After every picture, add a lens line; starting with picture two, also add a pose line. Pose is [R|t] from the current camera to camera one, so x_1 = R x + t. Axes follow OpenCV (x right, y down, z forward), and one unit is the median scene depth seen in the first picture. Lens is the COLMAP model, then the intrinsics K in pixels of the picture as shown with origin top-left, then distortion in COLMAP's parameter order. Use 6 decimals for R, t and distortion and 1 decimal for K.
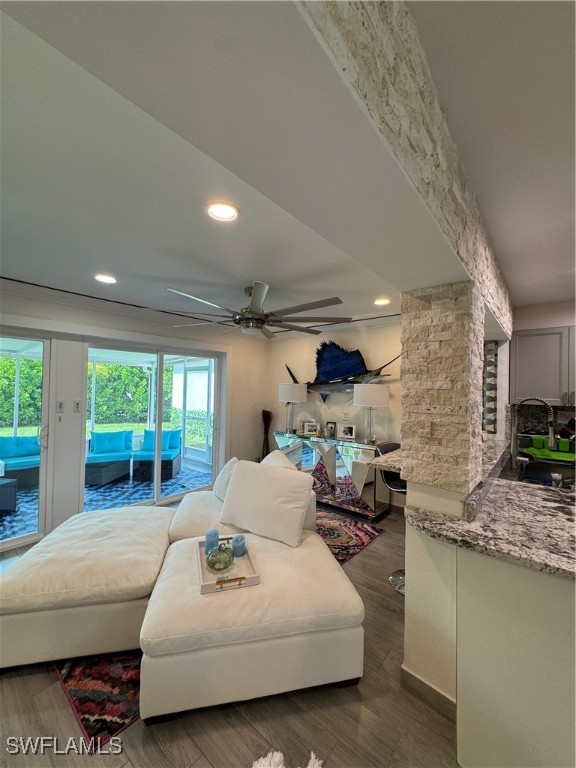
lens RADIAL K [[305.9, 0, 287.5], [0, 305.9, 383.6], [0, 0, 1]] dist [-0.003420, 0.000511]
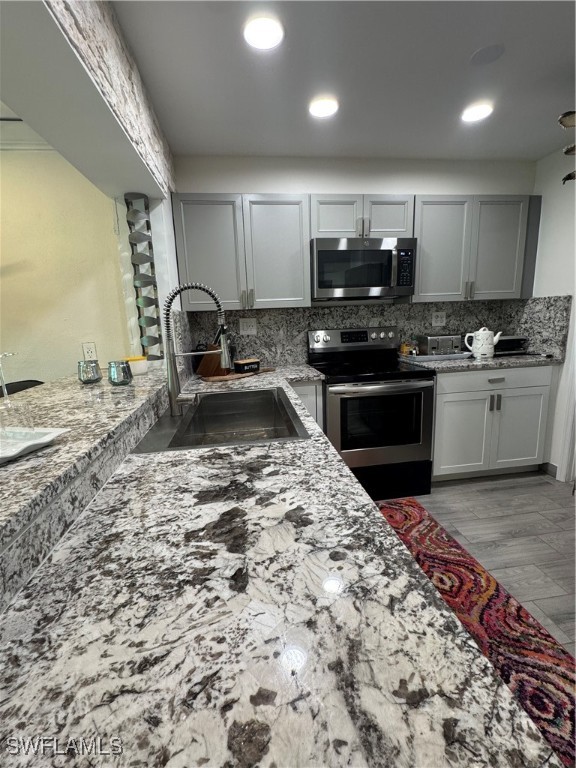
lens RADIAL K [[334.5, 0, 286.8], [0, 334.5, 381.7], [0, 0, 1]] dist [-0.001157, -0.000089]
pose [[0.672709, -0.184845, 0.716446, 0.350257], [0.042953, 0.976415, 0.211586, 0.075663], [-0.738659, -0.111563, 0.664783, 0.351855]]
